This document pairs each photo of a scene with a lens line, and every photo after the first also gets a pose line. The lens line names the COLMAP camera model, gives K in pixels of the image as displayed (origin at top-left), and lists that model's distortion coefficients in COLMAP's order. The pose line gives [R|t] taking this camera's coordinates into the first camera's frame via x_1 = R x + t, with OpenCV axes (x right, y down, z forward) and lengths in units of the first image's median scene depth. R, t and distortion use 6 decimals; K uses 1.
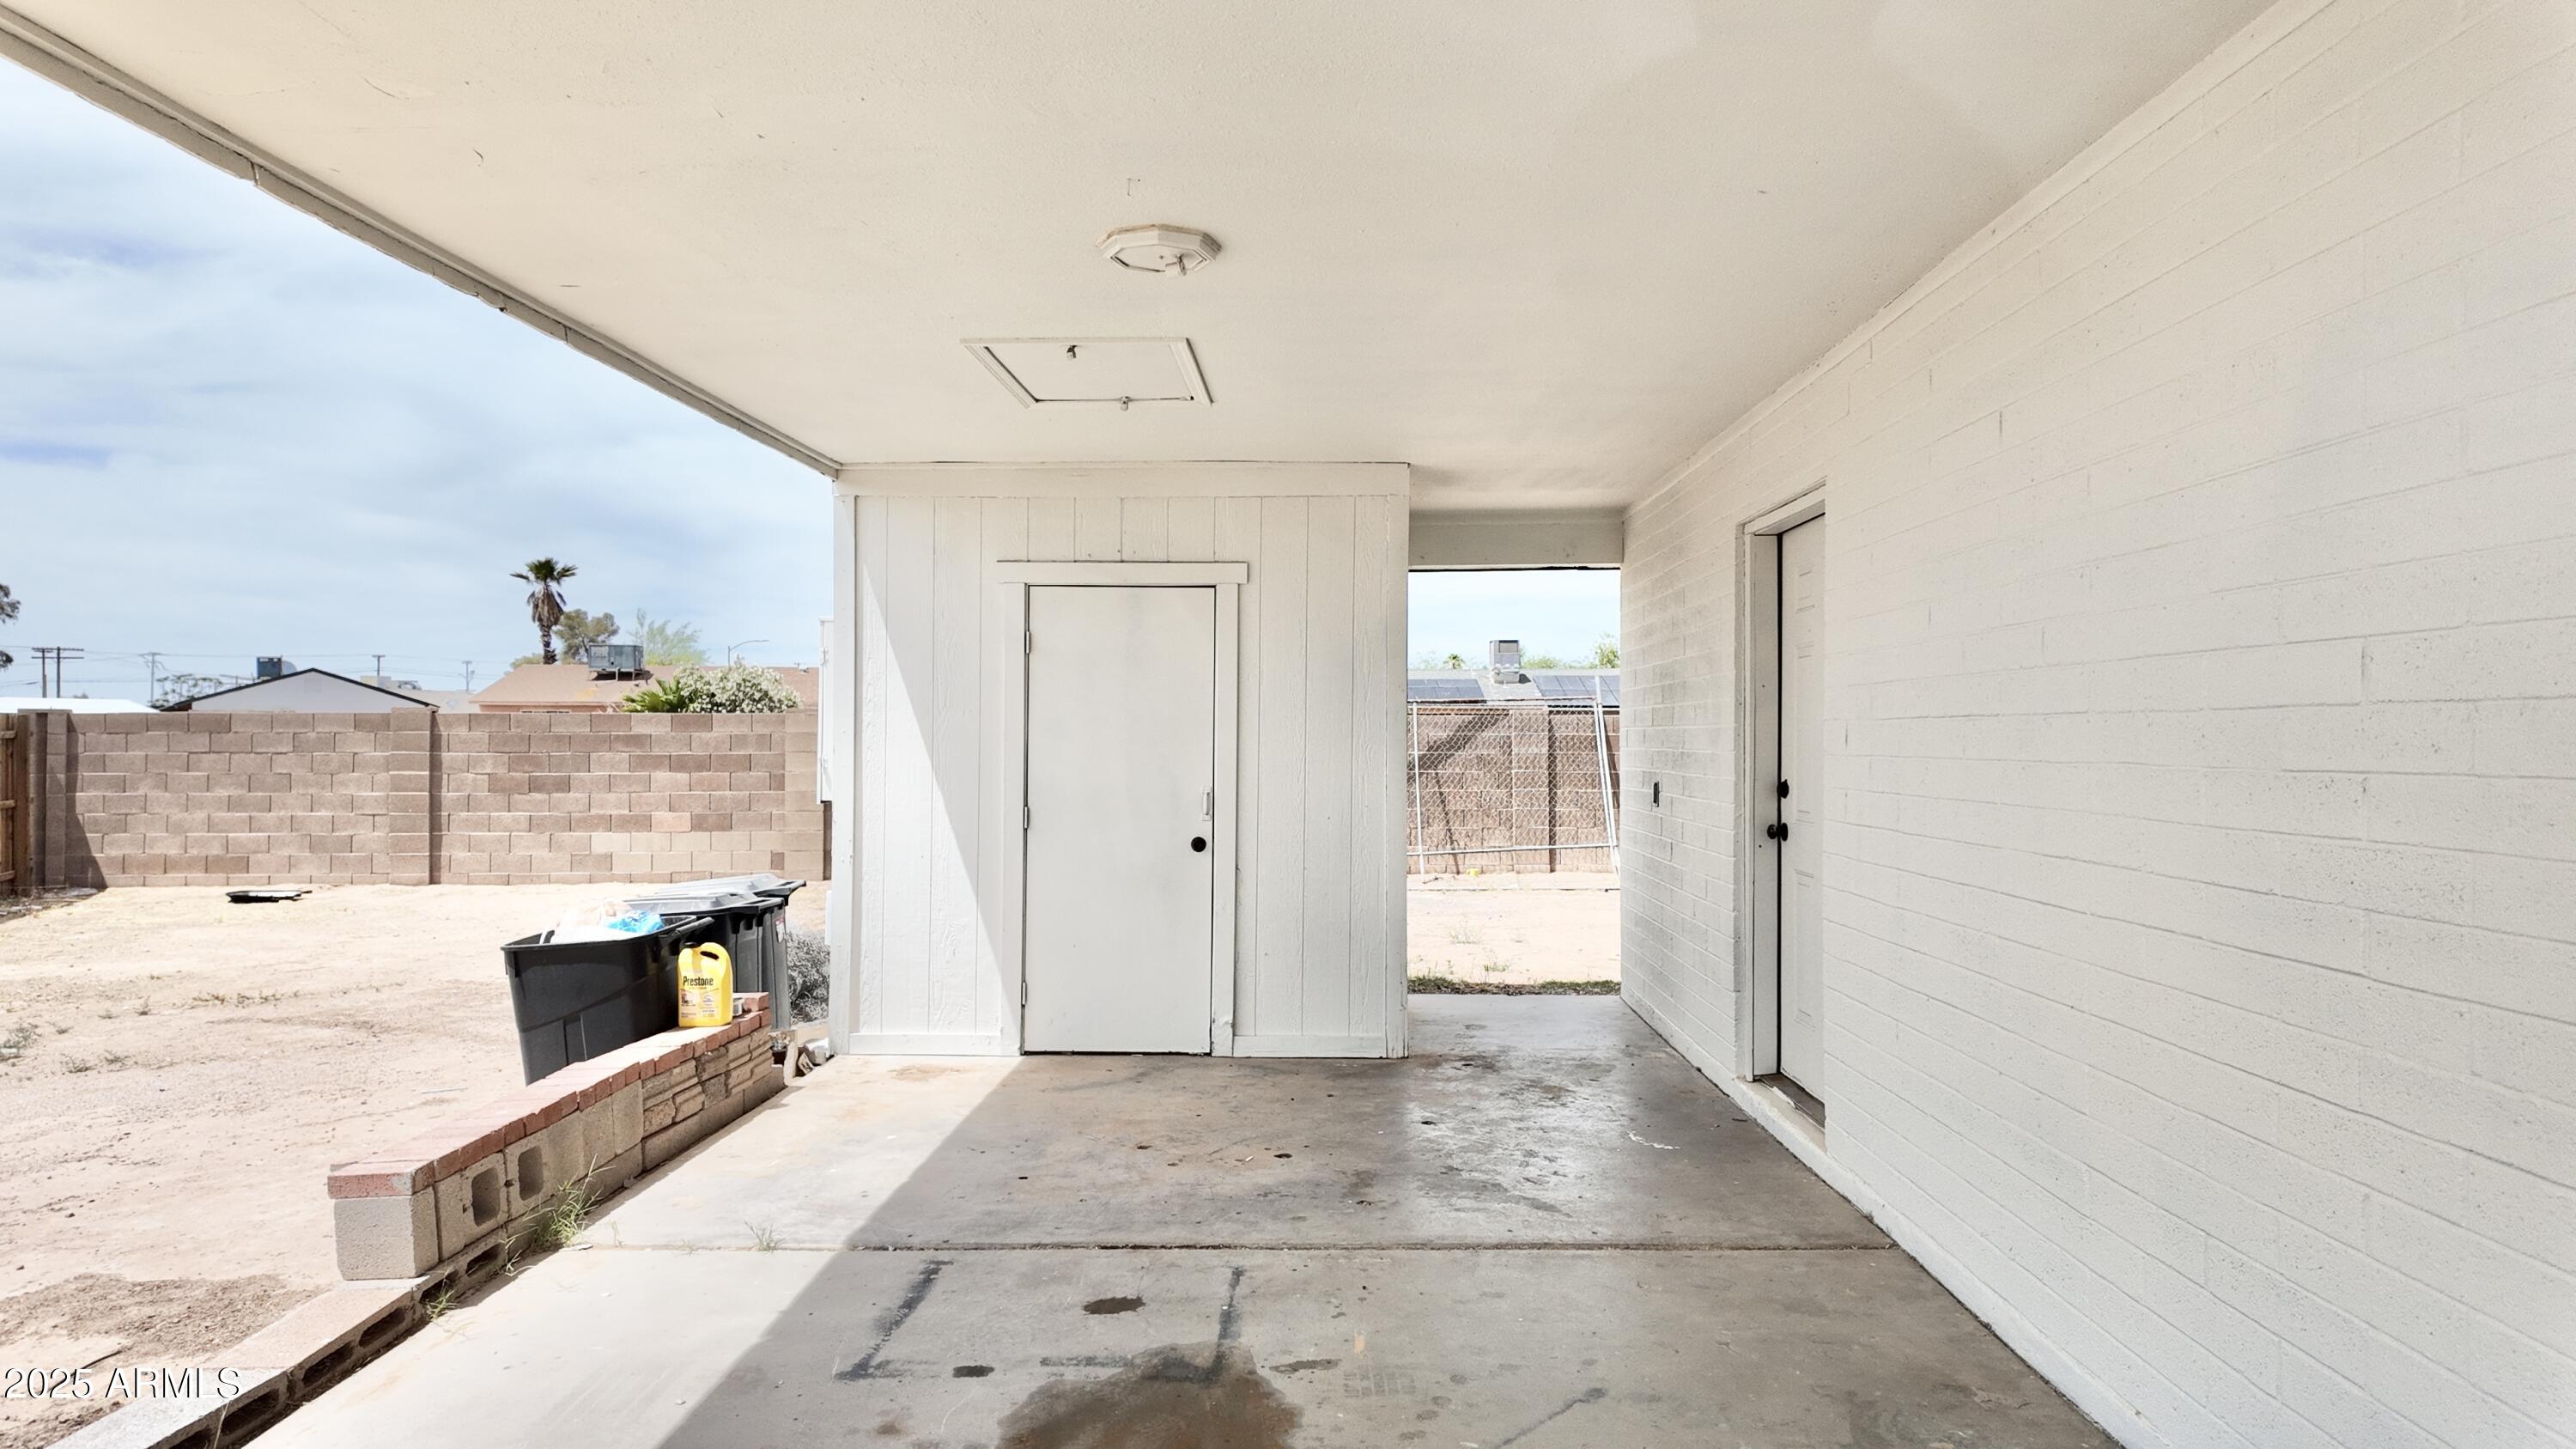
lens RADIAL K [[1525.5, 0, 1298.7], [0, 1525.5, 718.3], [0, 0, 1]] dist [0.036605, -0.015383]
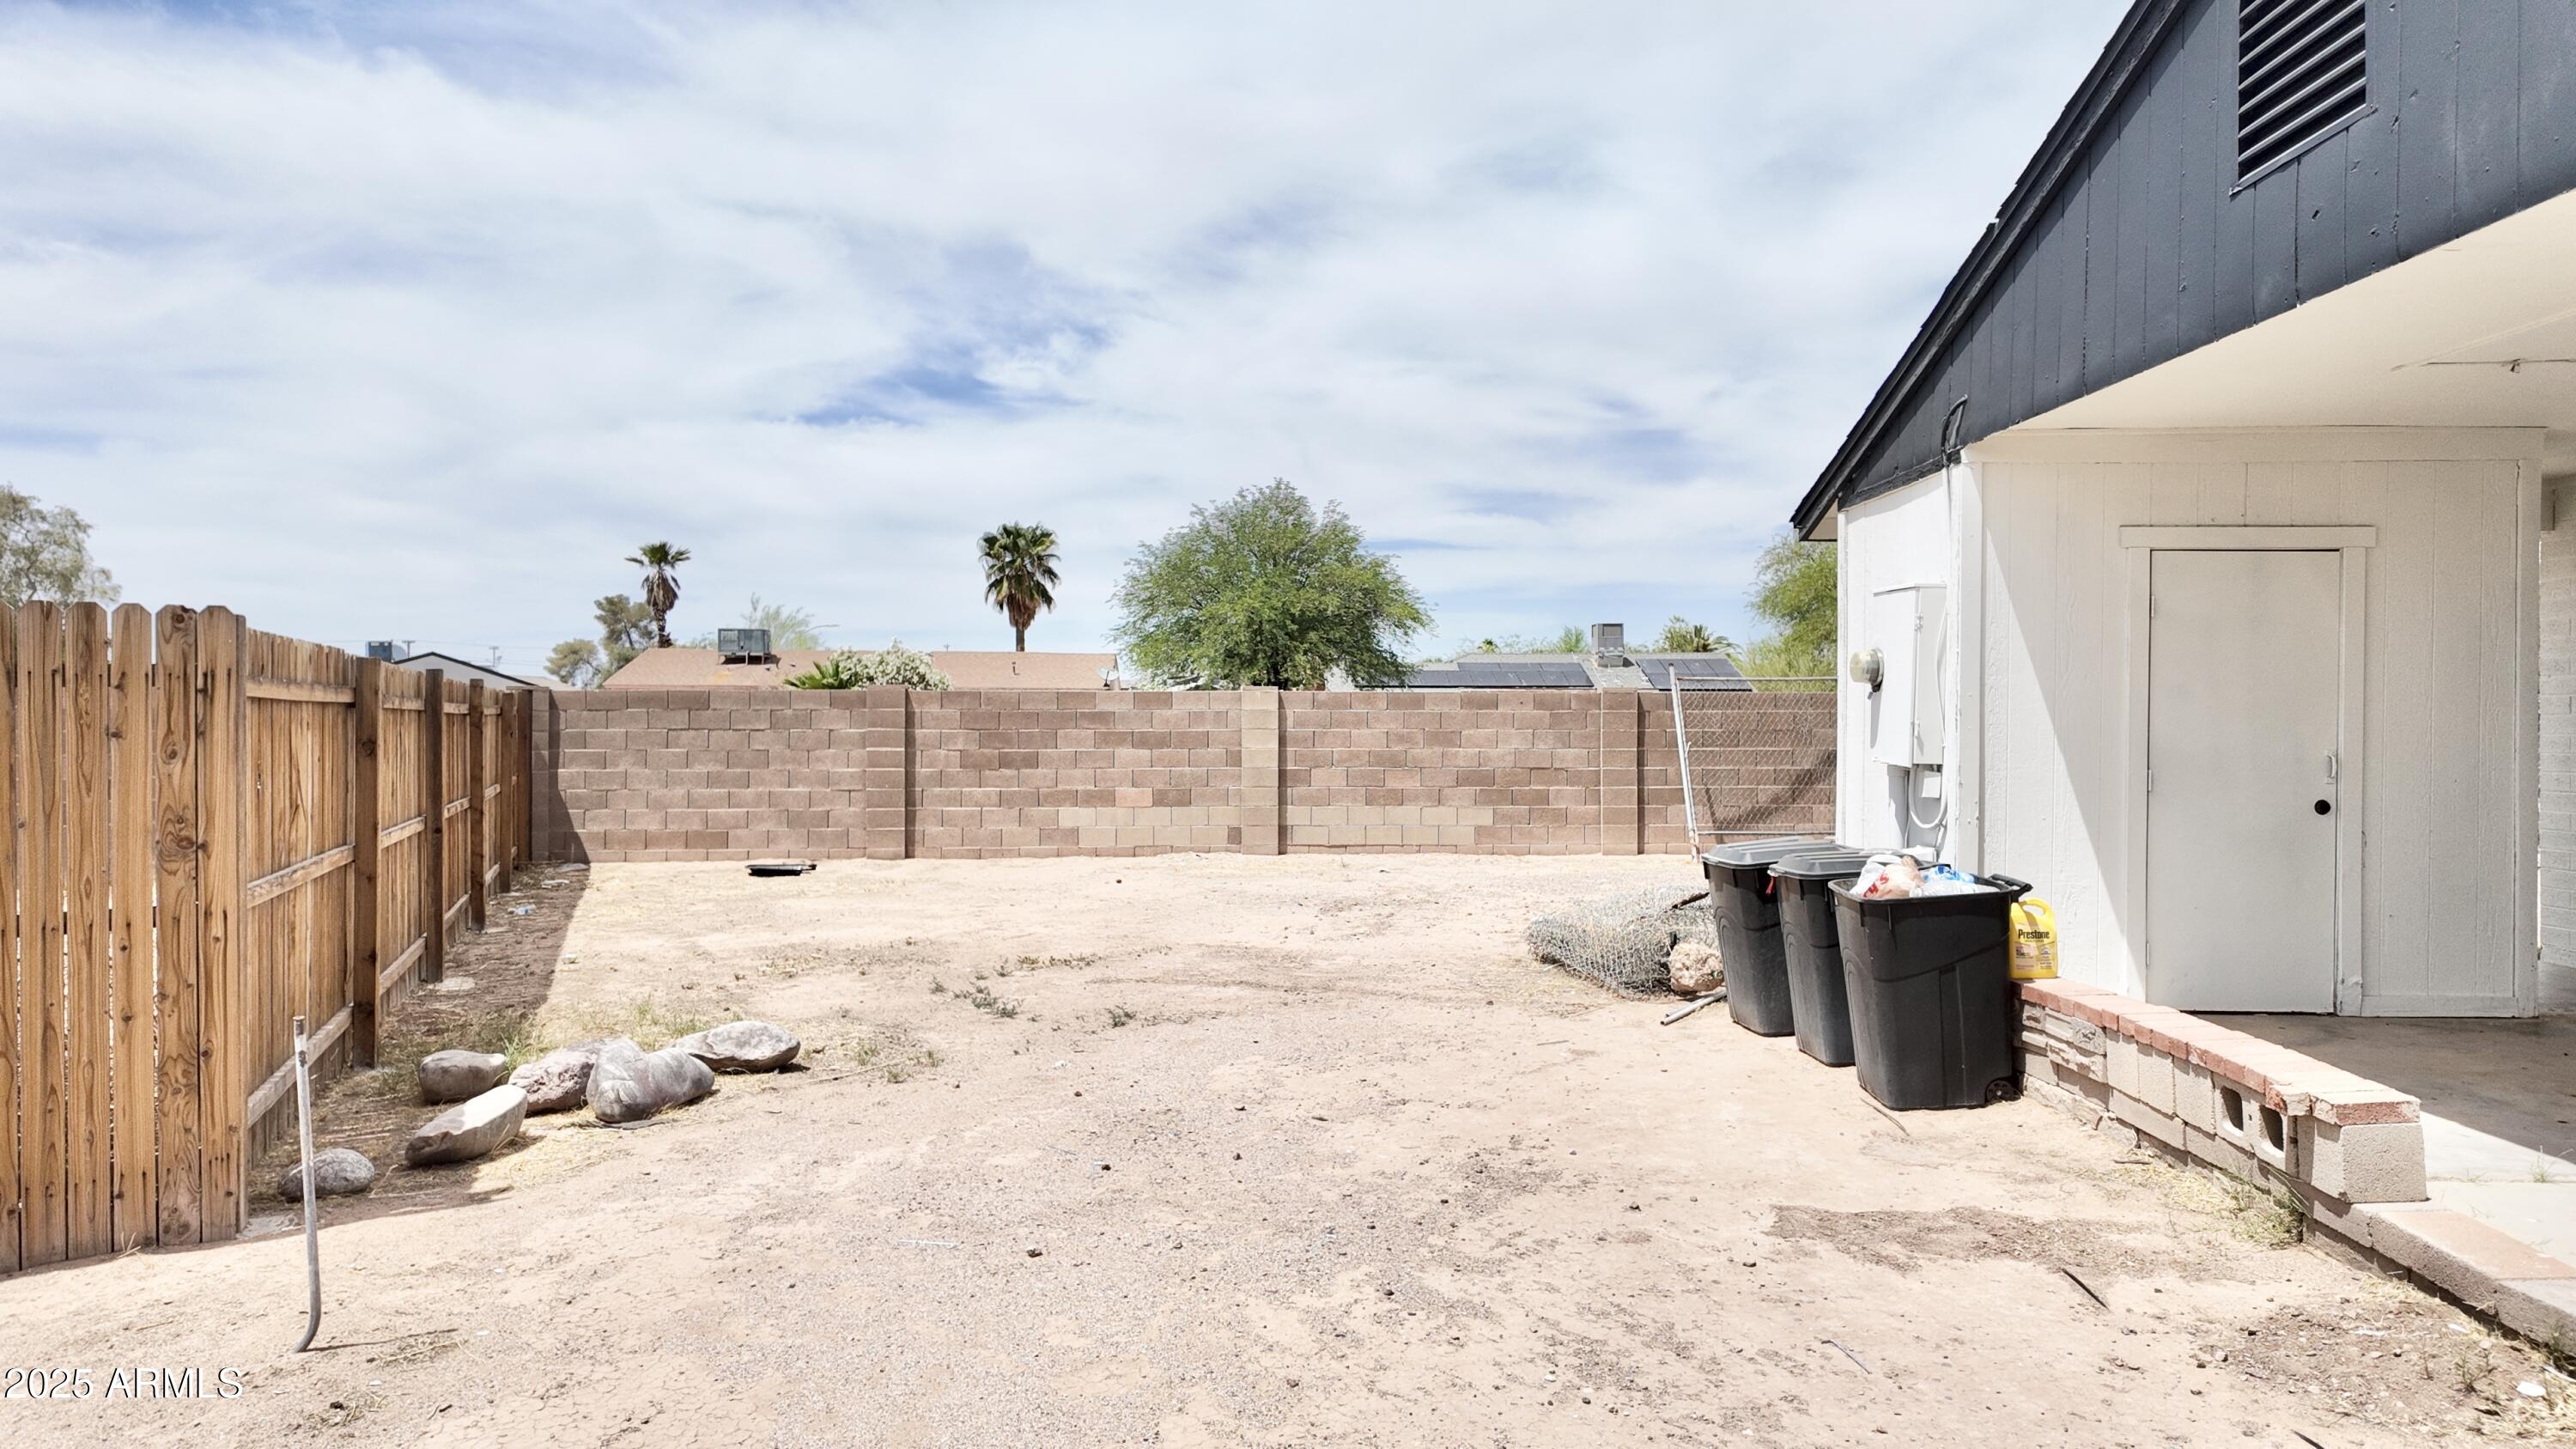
lens RADIAL K [[1525.5, 0, 1288.3], [0, 1525.5, 720.4], [0, 0, 1]] dist [0.036605, -0.015383]
pose [[0.999996, -0.000965, 0.002823, -0.312734], [0.000935, 0.999943, 0.010609, 0.005950], [-0.002833, -0.010607, 0.999940, -0.007683]]
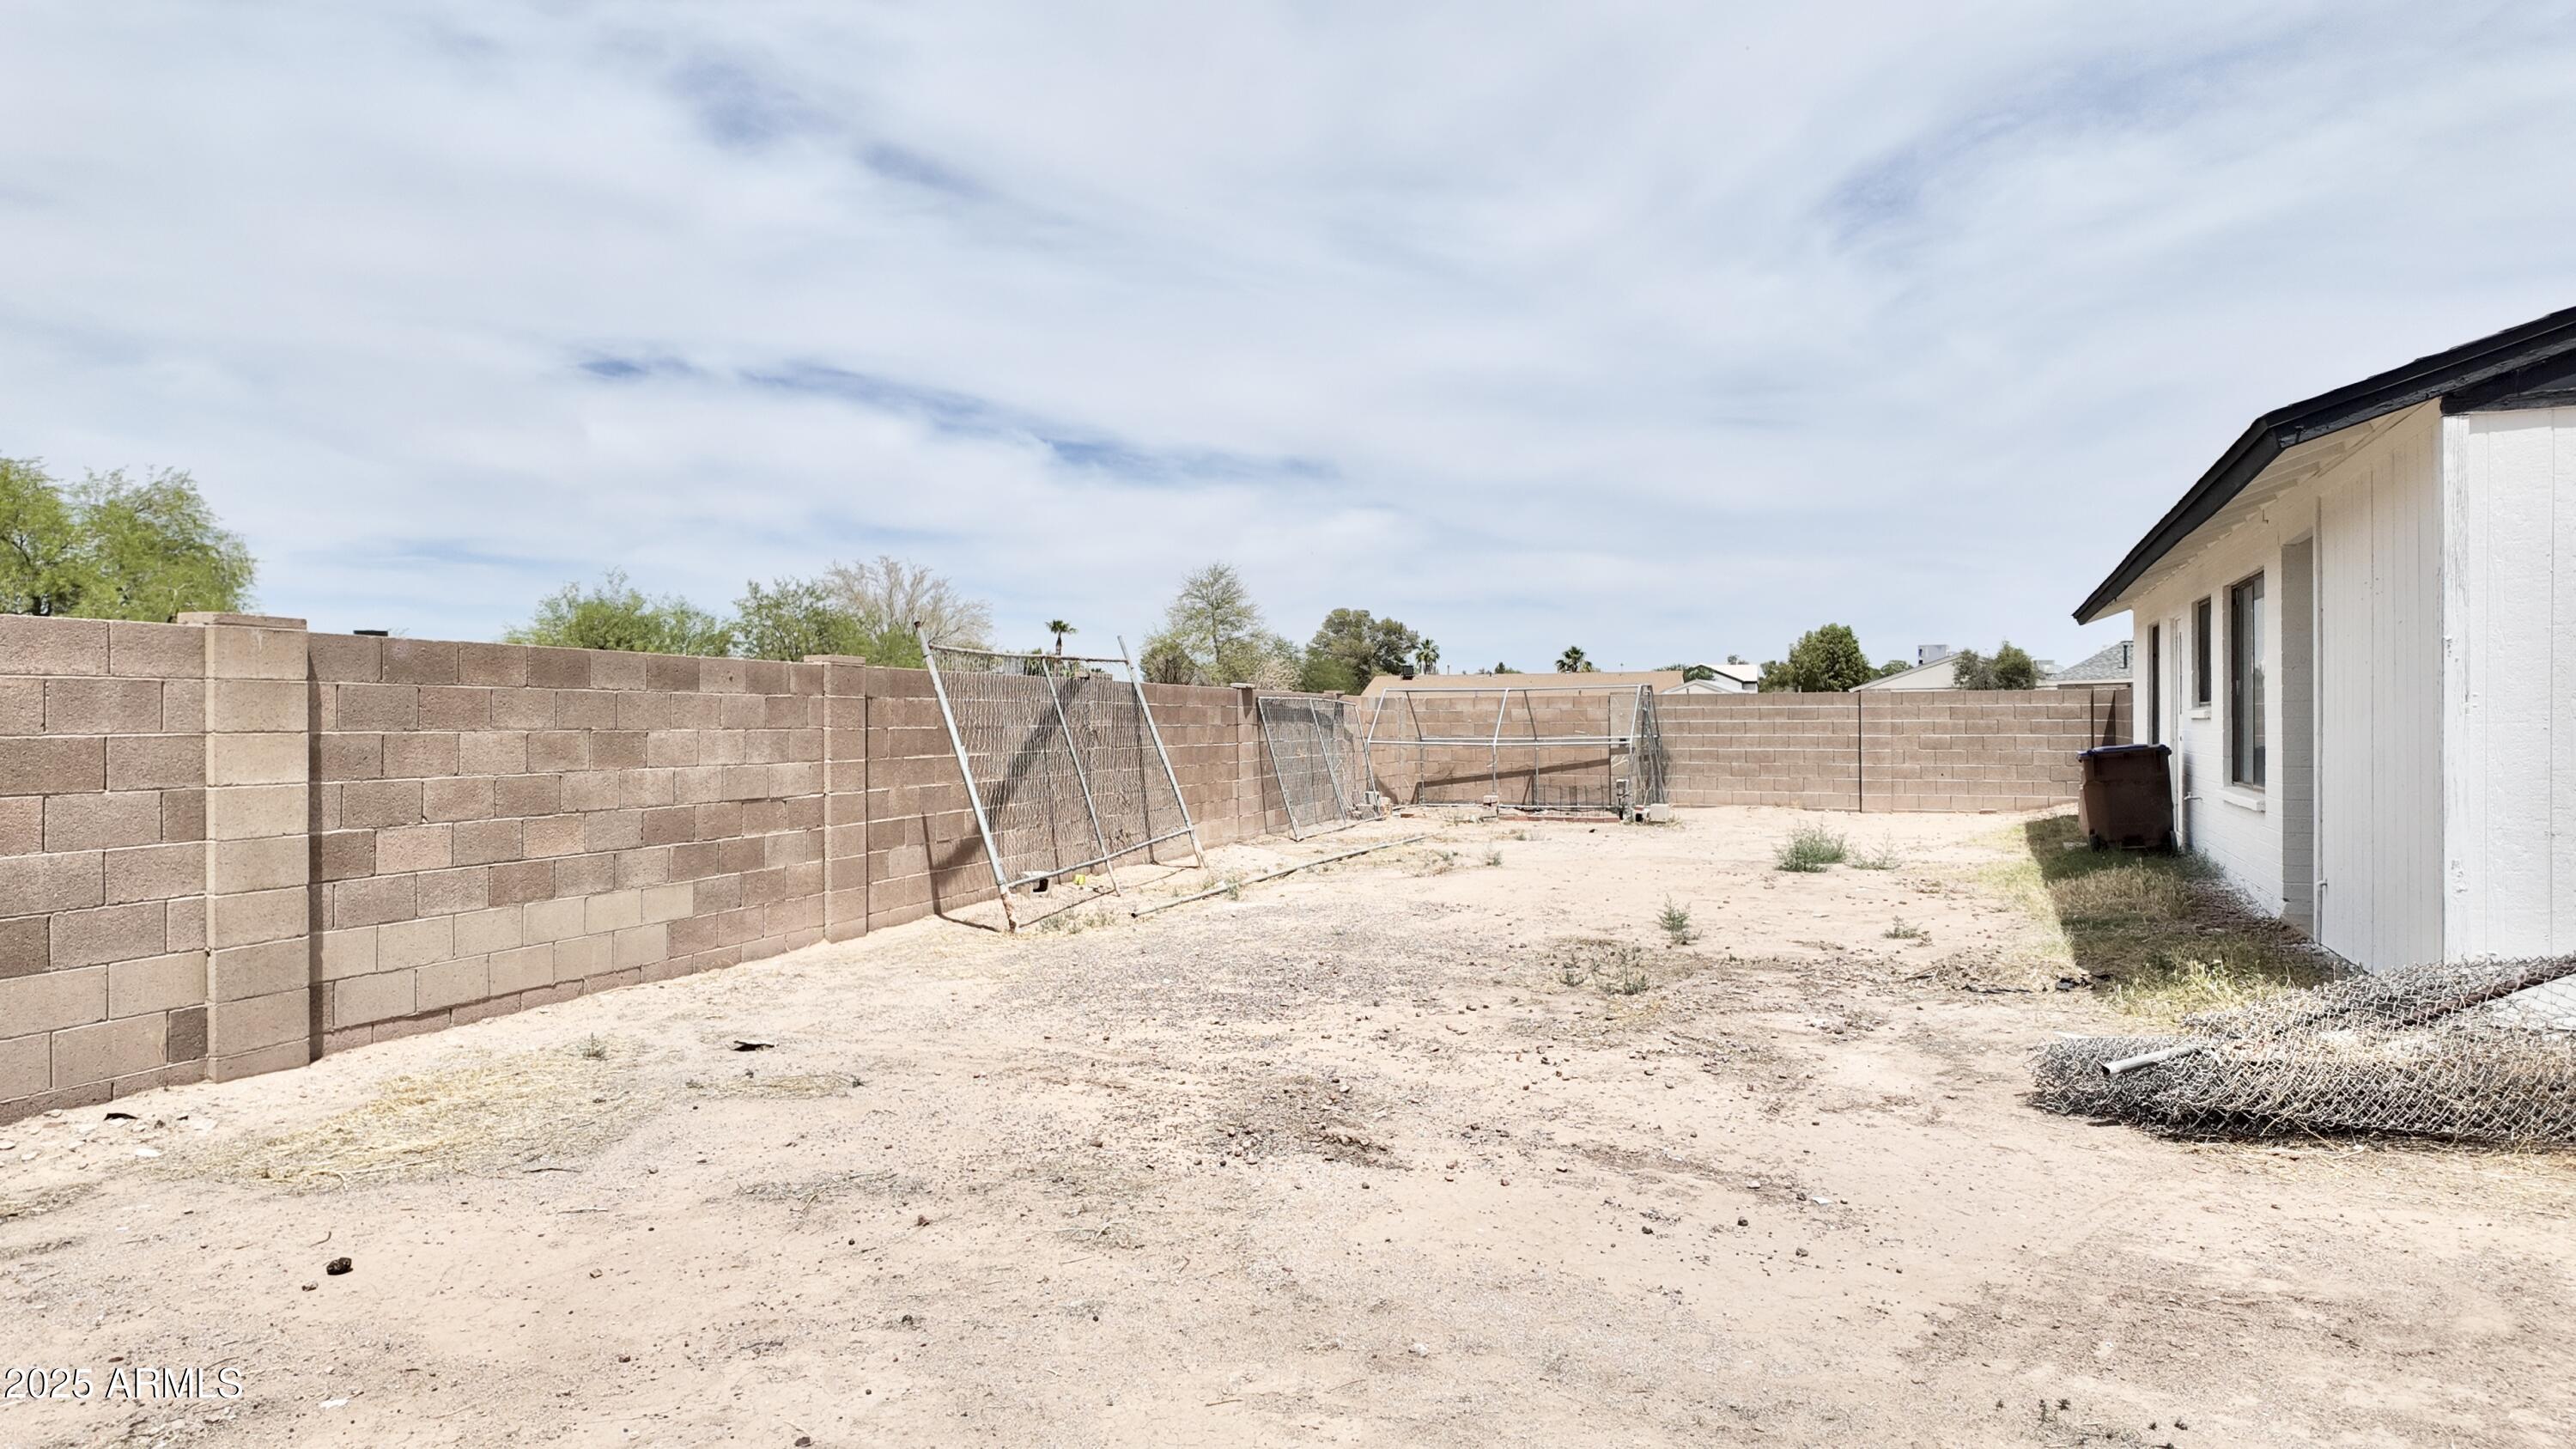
lens RADIAL K [[1525.5, 0, 1296.2], [0, 1525.5, 719.0], [0, 0, 1]] dist [0.036605, -0.015383]
pose [[0.382416, -0.001428, 0.923989, -0.583816], [-0.008179, 0.999954, 0.004930, 0.015502], [-0.923954, -0.009442, 0.382387, 0.634664]]
